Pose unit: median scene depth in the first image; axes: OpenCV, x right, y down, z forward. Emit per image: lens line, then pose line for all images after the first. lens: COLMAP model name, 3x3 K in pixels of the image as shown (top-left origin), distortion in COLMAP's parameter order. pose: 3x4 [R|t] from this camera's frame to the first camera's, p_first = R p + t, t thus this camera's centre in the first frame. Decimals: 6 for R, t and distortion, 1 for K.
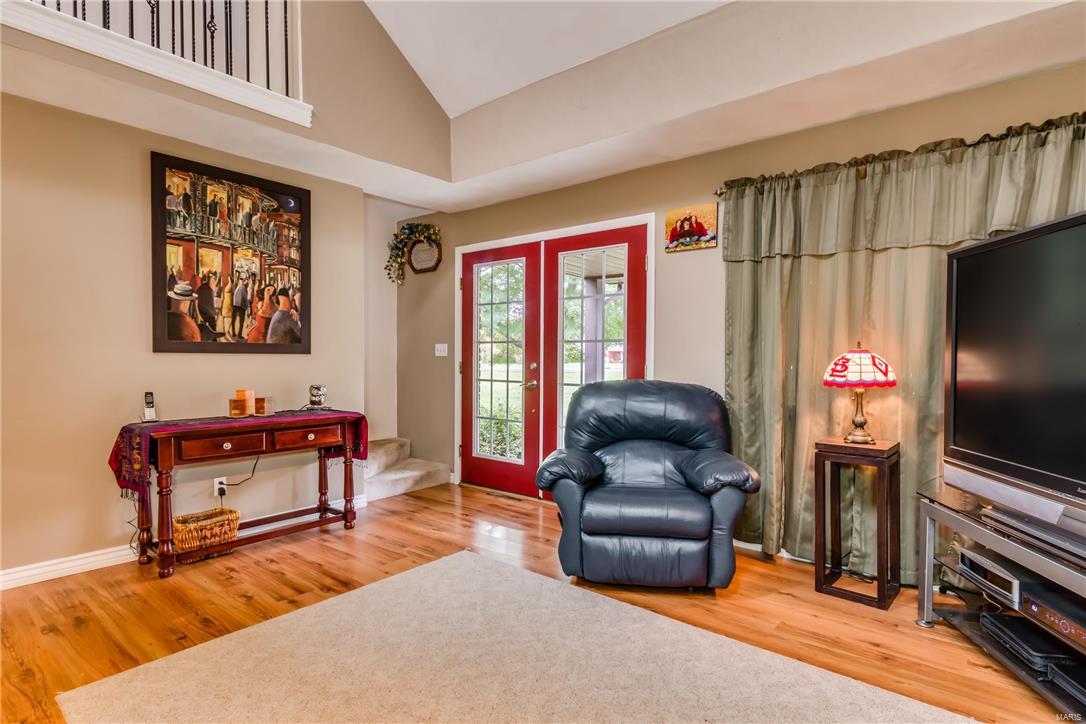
lens RADIAL K [[558.3, 0, 539.9], [0, 558.3, 364.1], [0, 0, 1]] dist [-0.000721, -0.000584]
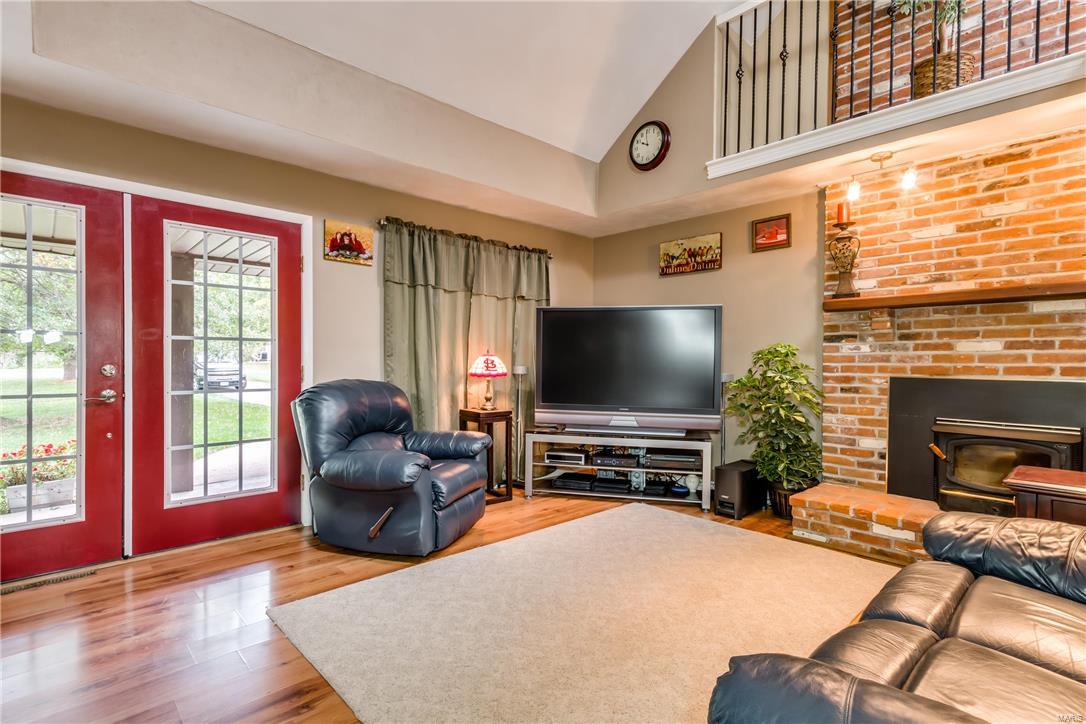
lens RADIAL K [[525.8, 0, 542.3], [0, 525.8, 361.9], [0, 0, 1]] dist [-0.001062, 0.000335]
pose [[0.124280, -0.004219, 0.992238, -0.784131], [0.007257, 0.999968, 0.003343, -0.005859], [-0.992221, 0.006785, 0.124307, 0.518590]]
